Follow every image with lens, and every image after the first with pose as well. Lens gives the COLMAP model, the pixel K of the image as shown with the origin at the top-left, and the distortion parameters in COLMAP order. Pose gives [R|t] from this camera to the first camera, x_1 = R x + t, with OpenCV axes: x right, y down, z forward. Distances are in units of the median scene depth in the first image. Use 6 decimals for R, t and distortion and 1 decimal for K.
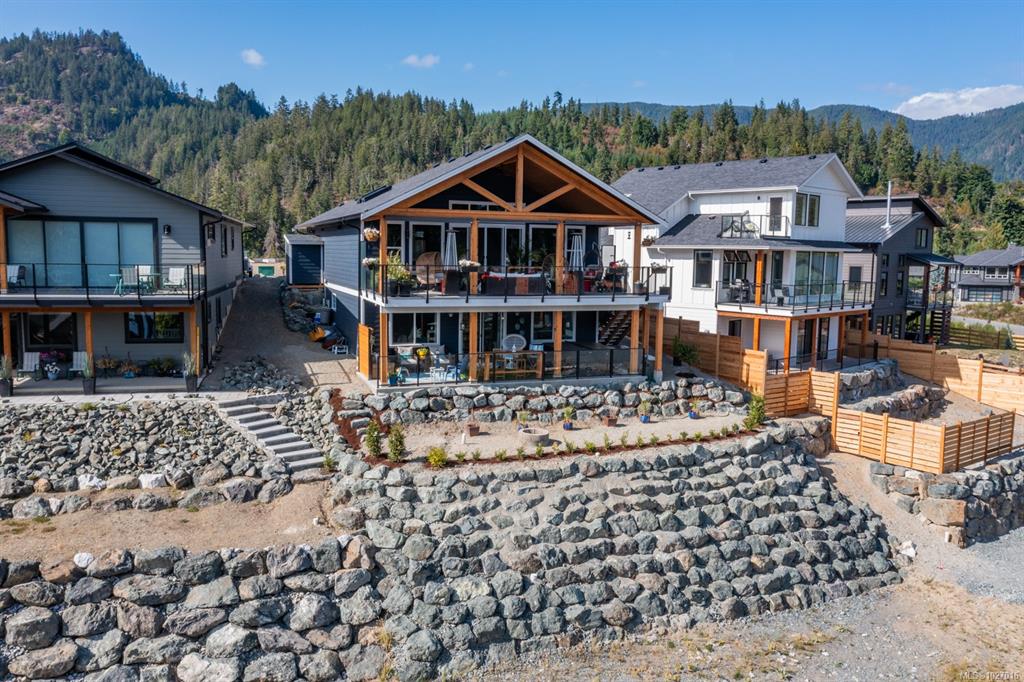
lens RADIAL K [[812.5, 0, 513.2], [0, 812.5, 341.1], [0, 0, 1]] dist [-0.001364, 0.001468]
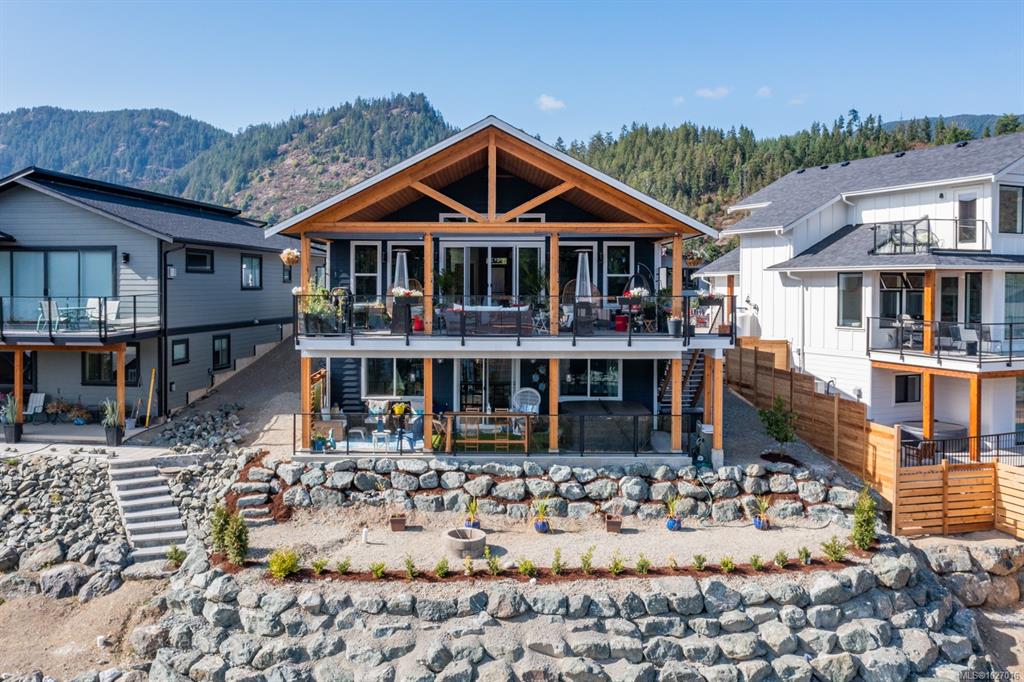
lens RADIAL K [[834.5, 0, 493.2], [0, 834.5, 297.7], [0, 0, 1]] dist [-0.003255, 0.000580]
pose [[0.932104, -0.007364, -0.362115, 0.282102], [-0.028388, 0.995232, -0.093312, -0.020684], [0.361076, 0.097256, 0.927451, 0.308833]]
